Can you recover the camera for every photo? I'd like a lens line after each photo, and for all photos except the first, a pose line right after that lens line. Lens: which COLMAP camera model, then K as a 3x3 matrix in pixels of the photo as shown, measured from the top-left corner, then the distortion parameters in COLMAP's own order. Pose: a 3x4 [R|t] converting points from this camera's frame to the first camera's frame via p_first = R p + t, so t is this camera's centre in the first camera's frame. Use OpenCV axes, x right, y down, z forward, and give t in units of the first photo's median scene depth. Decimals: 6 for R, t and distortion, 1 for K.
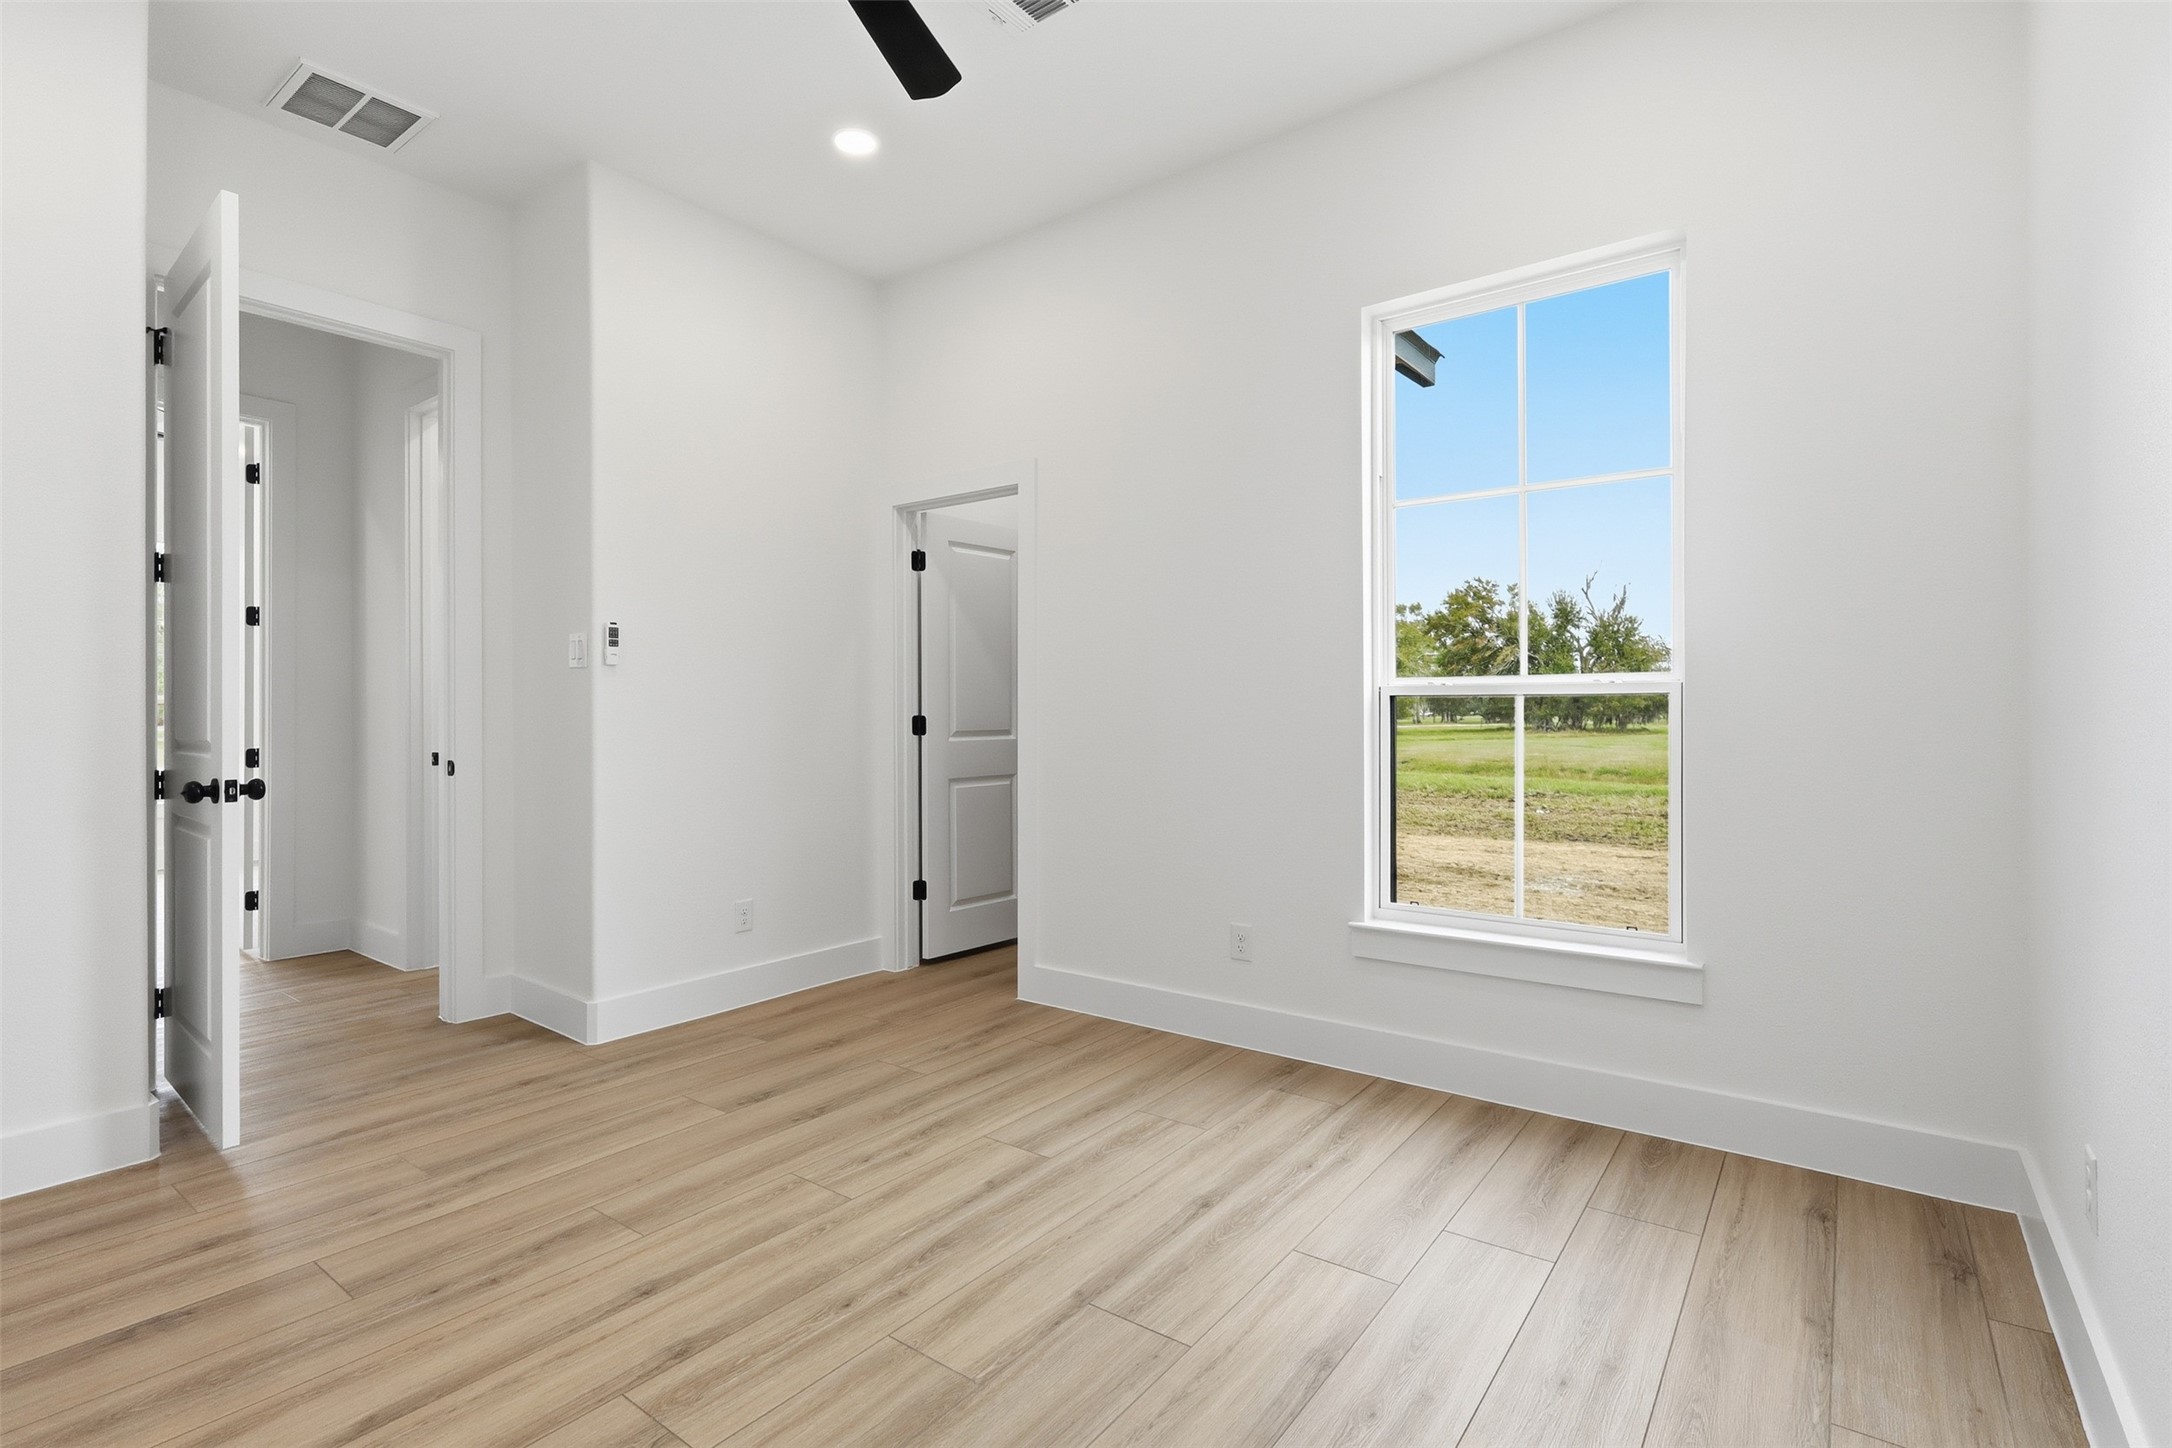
lens RADIAL K [[1016.2, 0, 1042.6], [0, 1016.2, 691.8], [0, 0, 1]] dist [-0.002451, 0.000022]
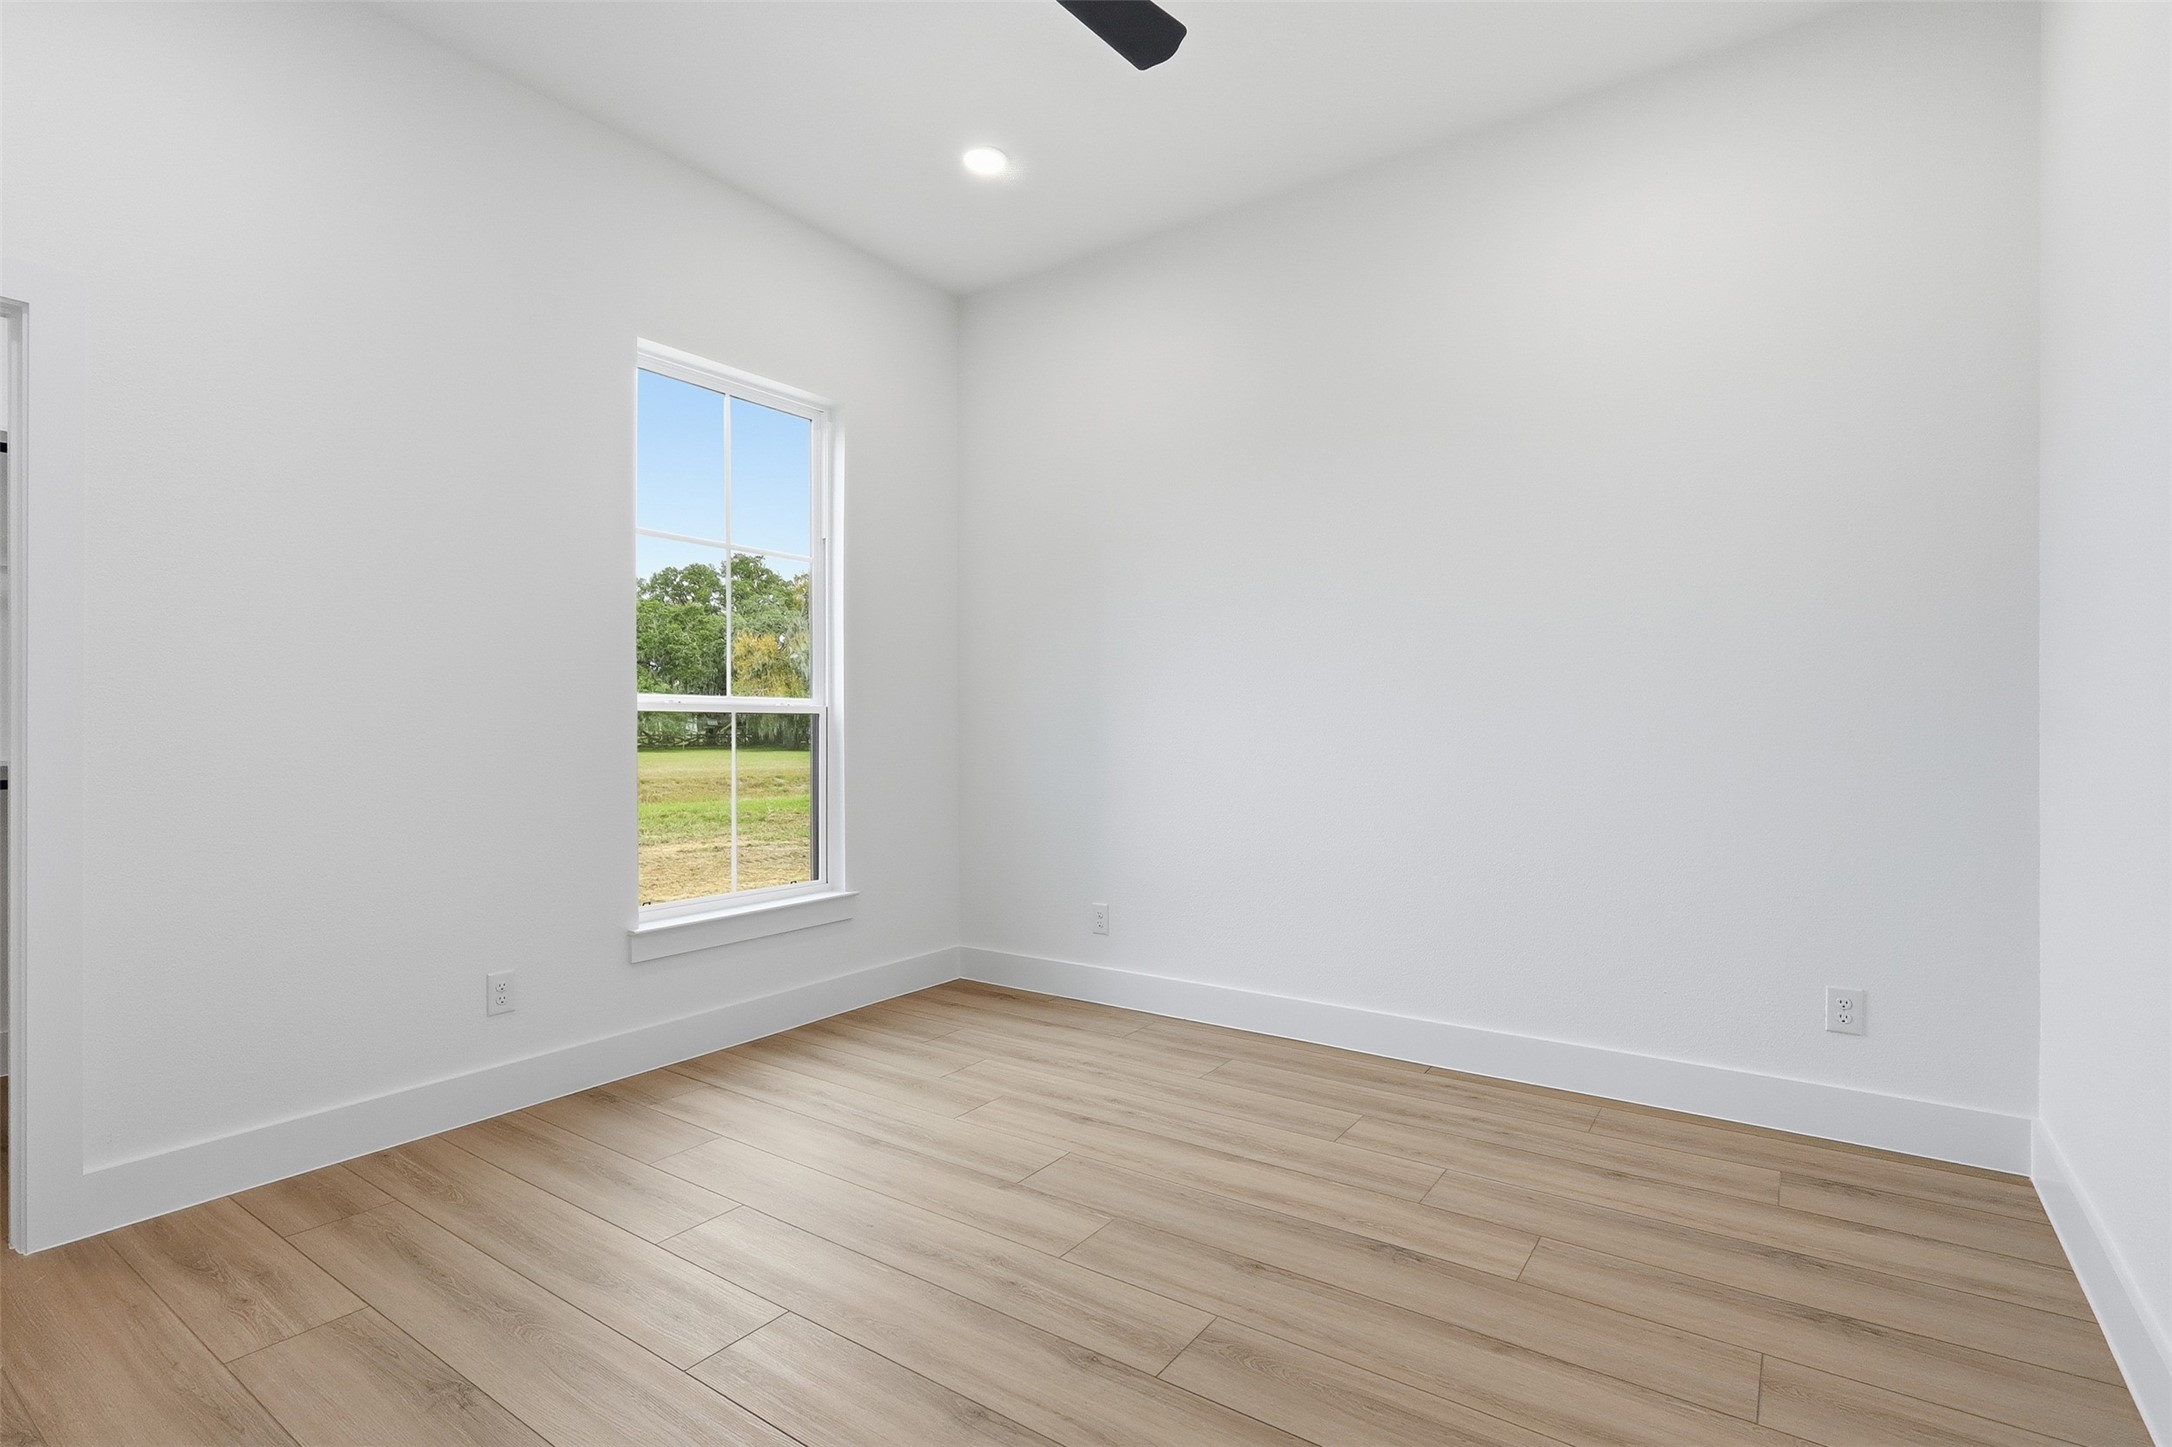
lens RADIAL K [[1016.2, 0, 1105.5], [0, 1016.2, 724.4], [0, 0, 1]] dist [-0.002451, 0.000022]
pose [[-0.036775, 0.001111, 0.999323, -0.834372], [-0.013957, 0.999901, -0.001625, 0.013246], [-0.999226, -0.014007, -0.036756, 0.629992]]
